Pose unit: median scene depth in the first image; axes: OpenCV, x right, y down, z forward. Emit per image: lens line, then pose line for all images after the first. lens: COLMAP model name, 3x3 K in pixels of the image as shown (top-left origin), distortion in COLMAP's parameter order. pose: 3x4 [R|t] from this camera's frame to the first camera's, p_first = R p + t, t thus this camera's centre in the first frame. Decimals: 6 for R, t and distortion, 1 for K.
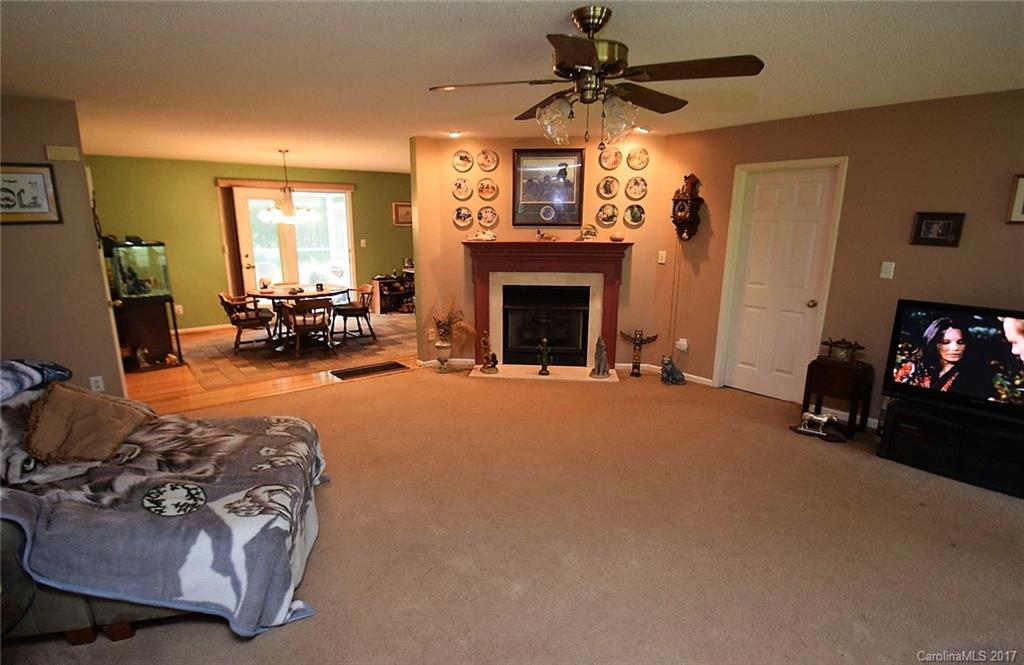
lens RADIAL K [[528.3, 0, 492.9], [0, 528.3, 350.1], [0, 0, 1]] dist [-0.000365, -0.011367]
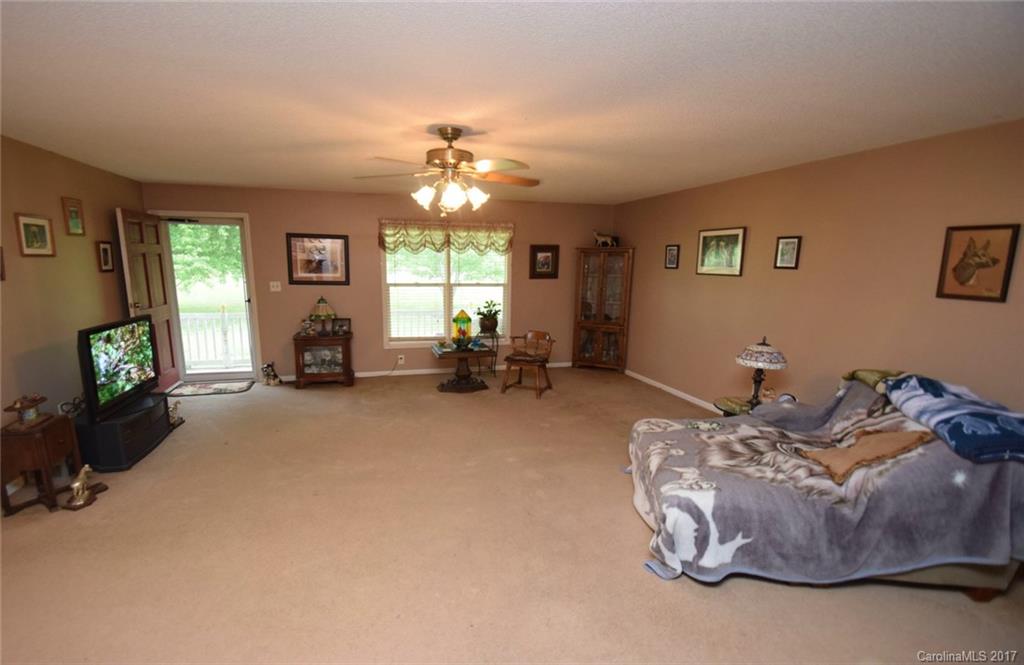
lens RADIAL K [[474.7, 0, 494.7], [0, 474.7, 356.0], [0, 0, 1]] dist [0.000052, -0.000357]
pose [[-0.925674, -0.082481, 0.369221, -0.388629], [0.079222, 0.912047, 0.402360, -0.438222], [-0.369934, 0.401705, -0.837724, 1.817137]]
